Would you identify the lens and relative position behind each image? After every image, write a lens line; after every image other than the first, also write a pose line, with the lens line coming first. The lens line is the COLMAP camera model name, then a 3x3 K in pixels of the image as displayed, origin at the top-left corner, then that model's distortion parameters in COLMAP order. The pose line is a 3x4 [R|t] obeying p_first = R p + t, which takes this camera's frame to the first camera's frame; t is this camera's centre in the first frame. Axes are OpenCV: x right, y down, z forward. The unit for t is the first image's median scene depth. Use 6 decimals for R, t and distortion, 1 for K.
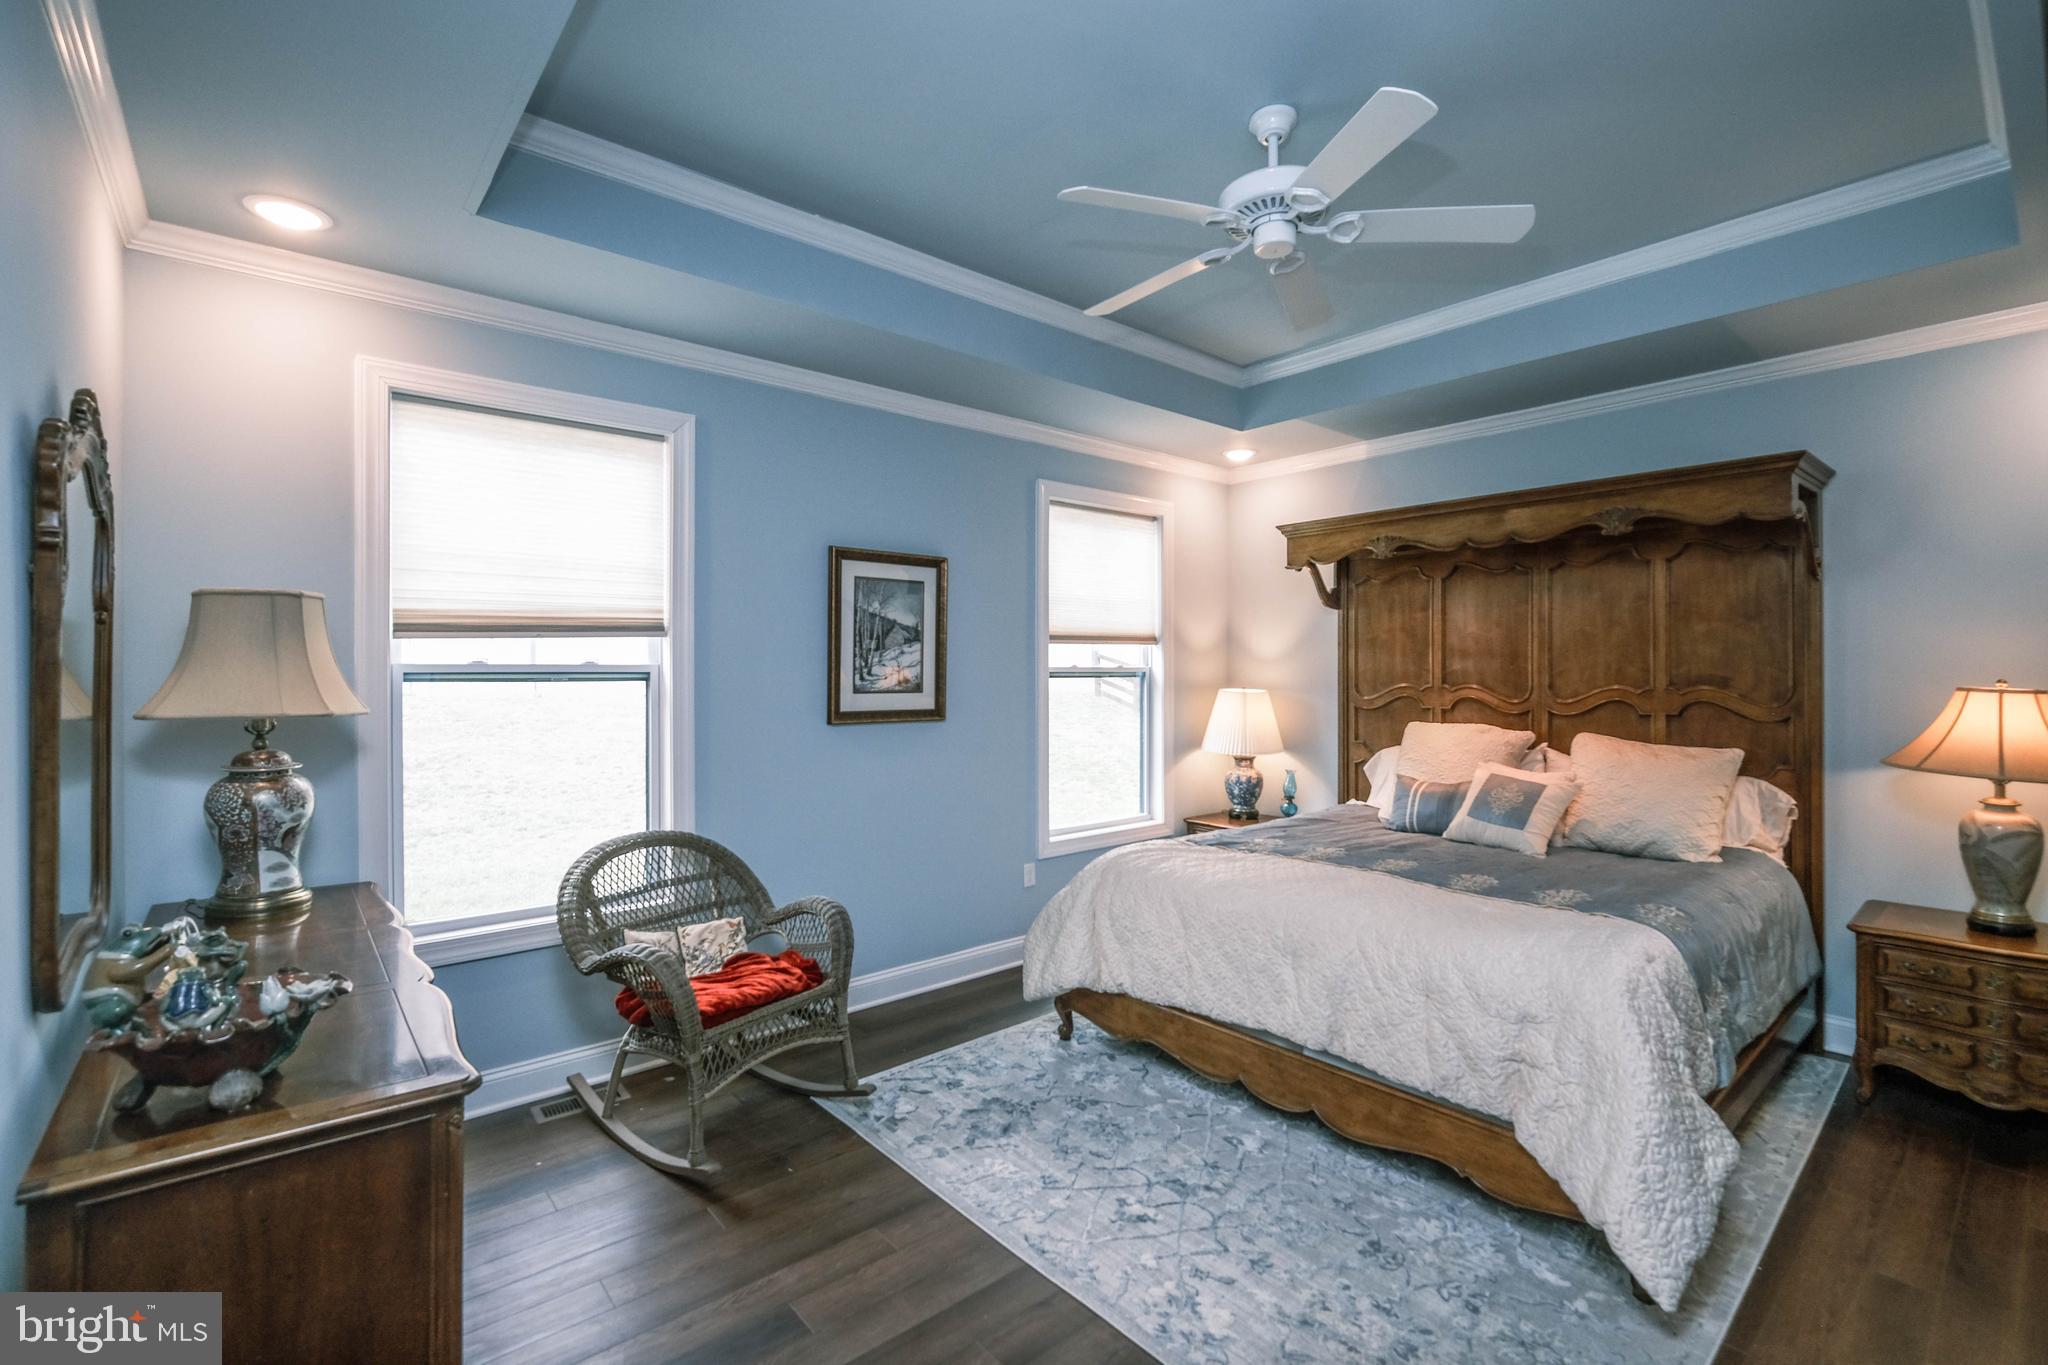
lens RADIAL K [[896.3, 0, 1073.2], [0, 896.3, 670.2], [0, 0, 1]] dist [-0.005166, -0.000782]
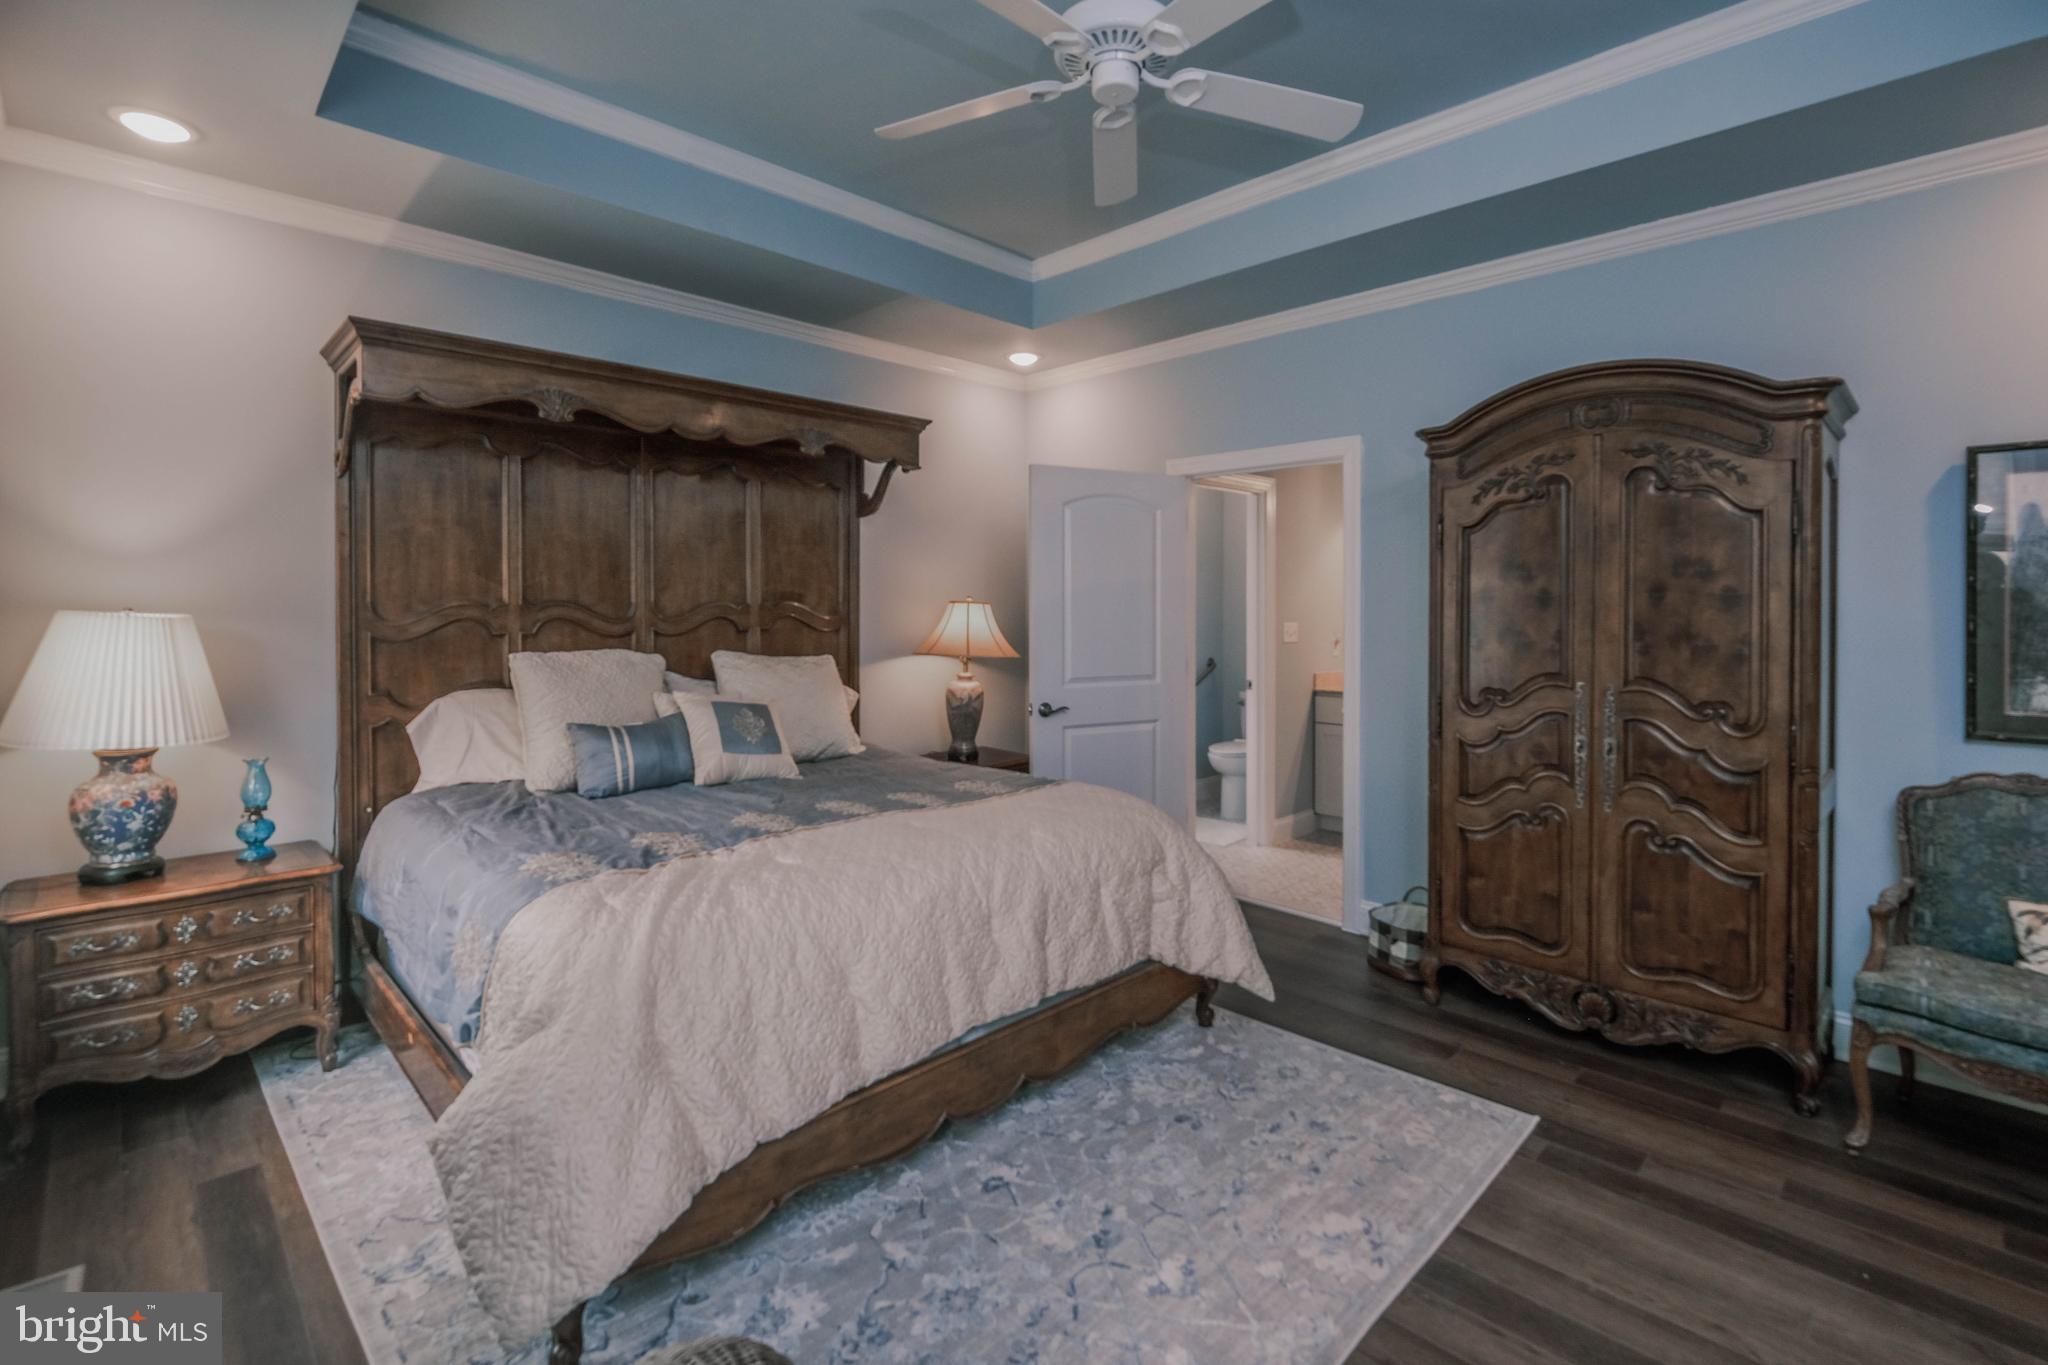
lens RADIAL K [[950.2, 0, 1003.8], [0, 950.2, 616.6], [0, 0, 1]] dist [-0.005419, -0.000961]
pose [[-0.033890, -0.010873, 0.999366, -0.454700], [-0.003148, 0.999937, 0.010773, 0.021831], [-0.999421, -0.002781, -0.033922, 0.737744]]
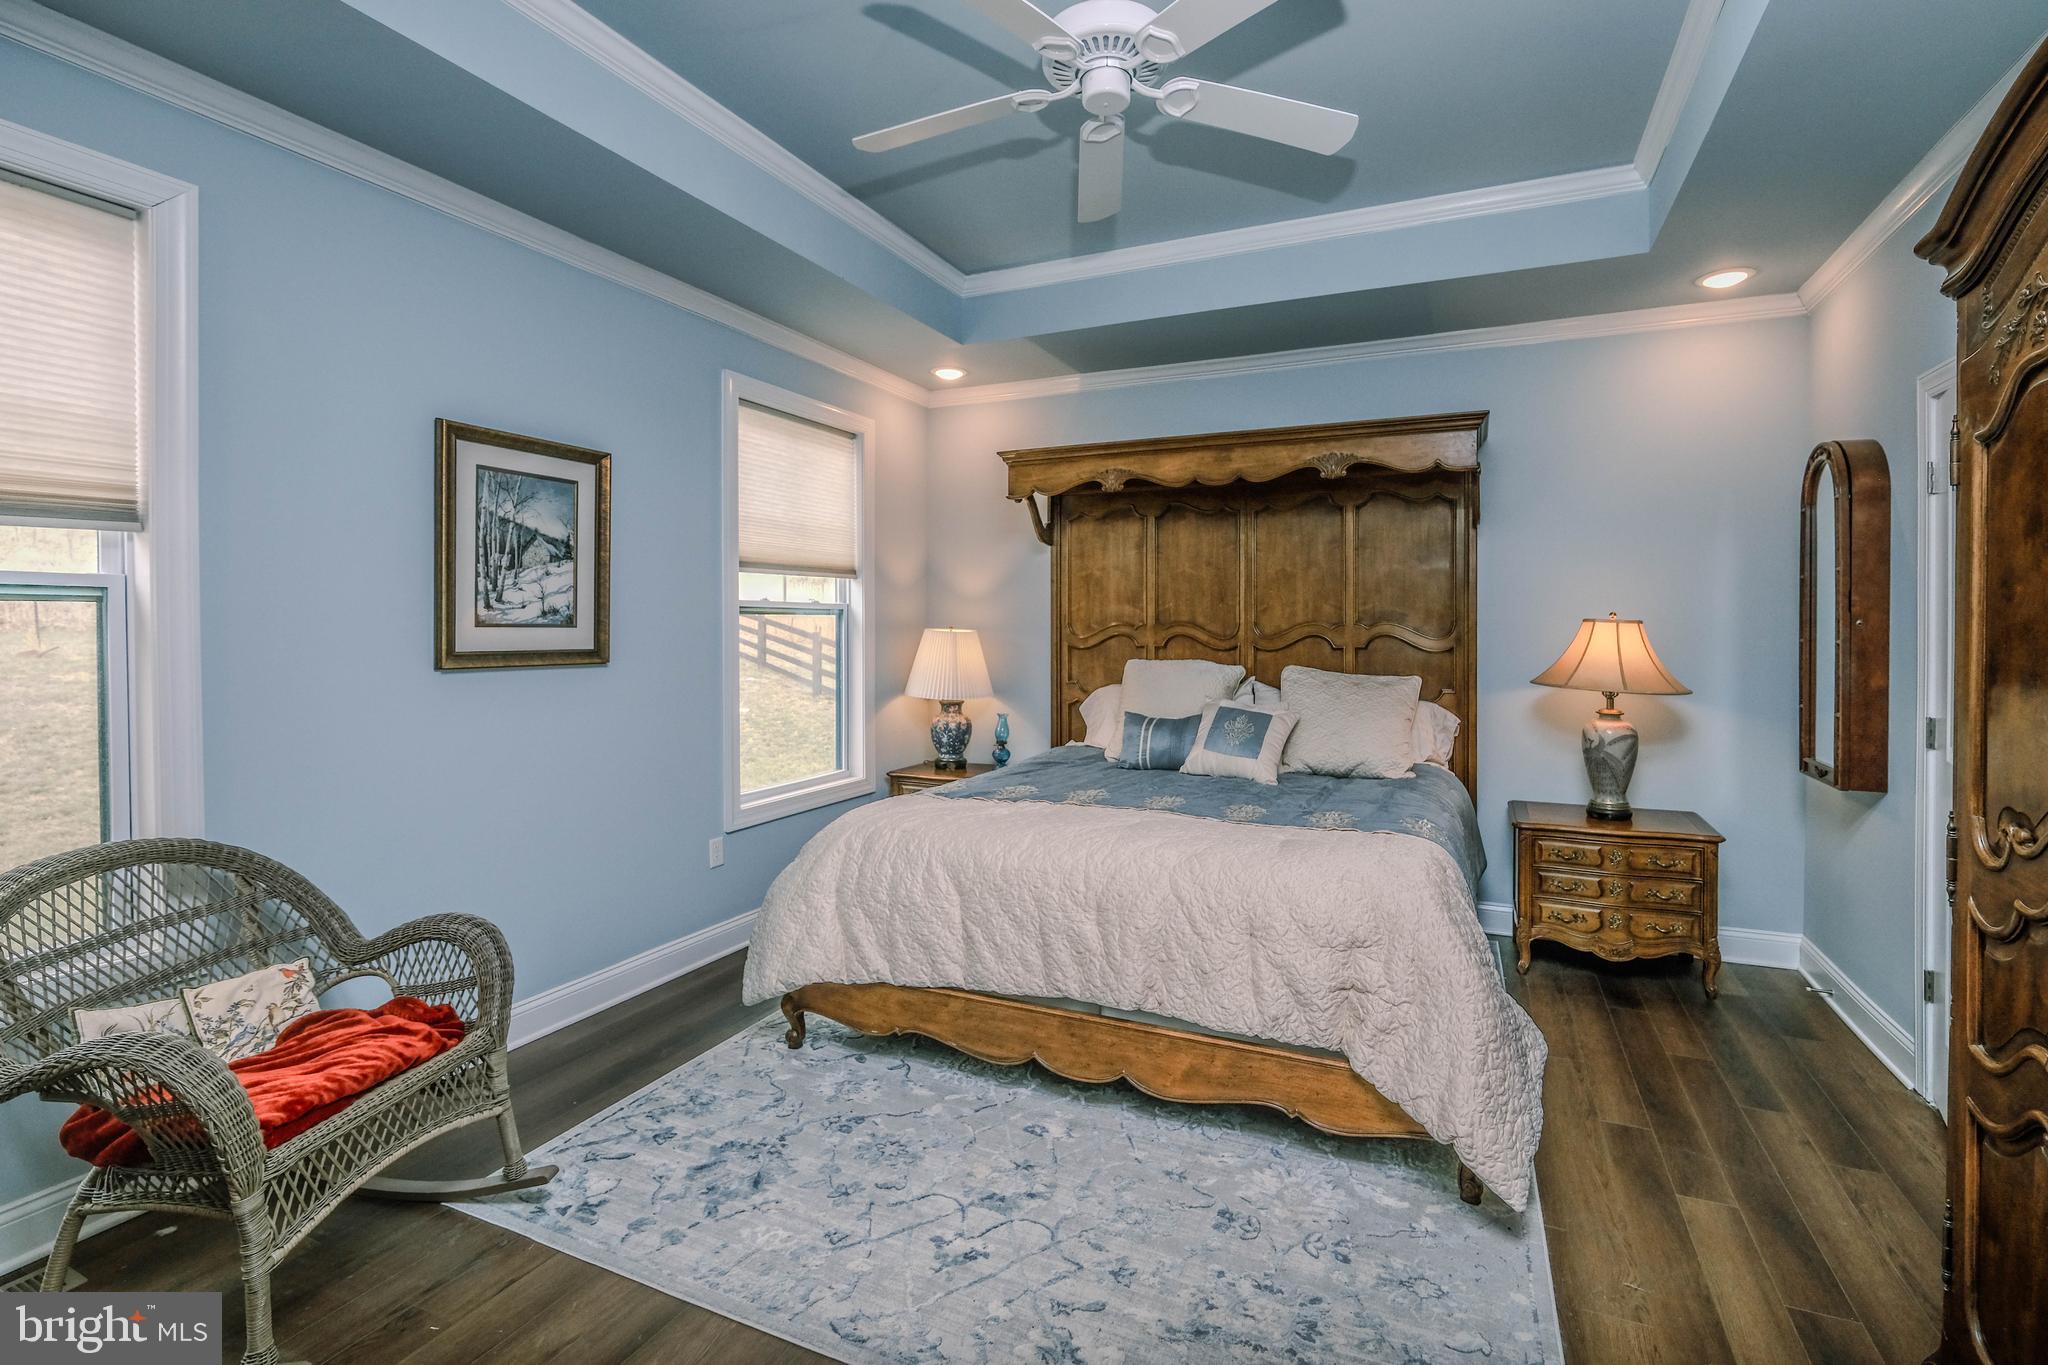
lens RADIAL K [[897.2, 0, 1074.5], [0, 897.2, 640.0], [0, 0, 1]] dist [-0.003548, -0.001123]
pose [[0.908747, -0.003466, 0.417333, -0.108830], [-0.003206, 0.999878, 0.015285, 0.024286], [-0.417336, -0.015228, 0.908625, 0.141330]]
